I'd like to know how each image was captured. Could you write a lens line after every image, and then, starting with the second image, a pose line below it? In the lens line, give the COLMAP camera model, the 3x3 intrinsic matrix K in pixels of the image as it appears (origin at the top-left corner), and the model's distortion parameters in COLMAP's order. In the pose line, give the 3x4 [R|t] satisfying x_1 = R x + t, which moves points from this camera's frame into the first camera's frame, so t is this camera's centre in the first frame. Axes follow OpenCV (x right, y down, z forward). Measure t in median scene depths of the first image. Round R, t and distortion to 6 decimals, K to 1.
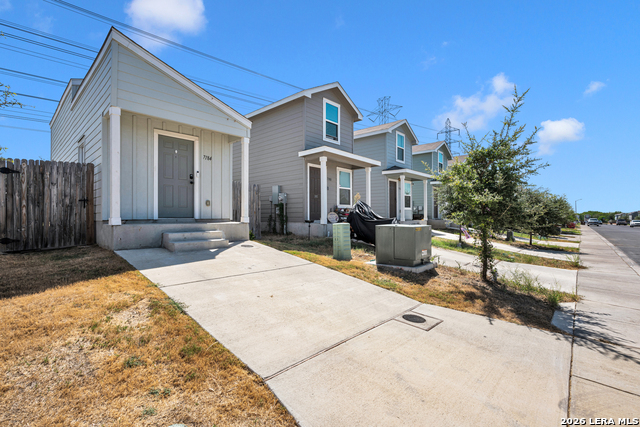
lens RADIAL K [[293.4, 0, 316.4], [0, 293.4, 216.5], [0, 0, 1]] dist [-0.014444, 0.000318]
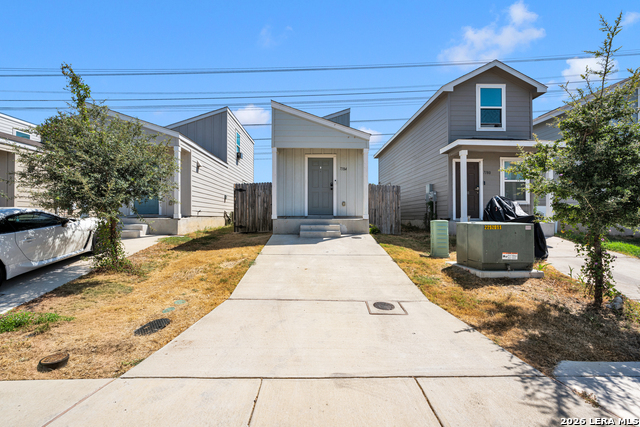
lens RADIAL K [[284.0, 0, 314.9], [0, 284.0, 213.1], [0, 0, 1]] dist [-0.009115, 0.000034]
pose [[0.686546, -0.006593, -0.727057, 0.516155], [-0.001749, 0.999941, -0.010719, 0.010229], [0.727085, 0.008631, 0.686494, 0.053377]]
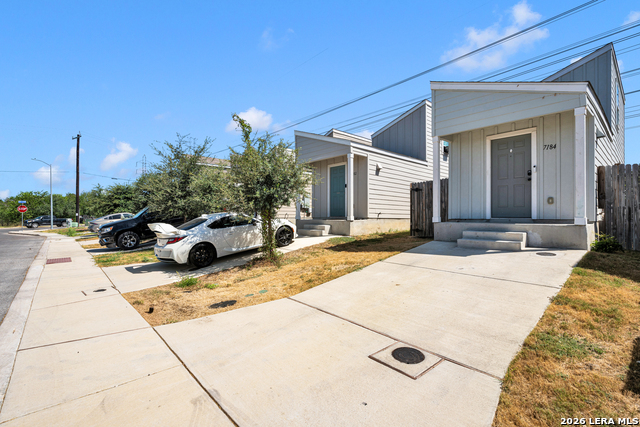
lens RADIAL K [[293.4, 0, 316.4], [0, 293.4, 216.5], [0, 0, 1]] dist [-0.014444, 0.000318]
pose [[-0.101312, -0.001356, -0.994854, 0.600656], [-0.004715, 0.999988, -0.000882, 0.004741], [0.994844, 0.004602, -0.101317, 0.472598]]
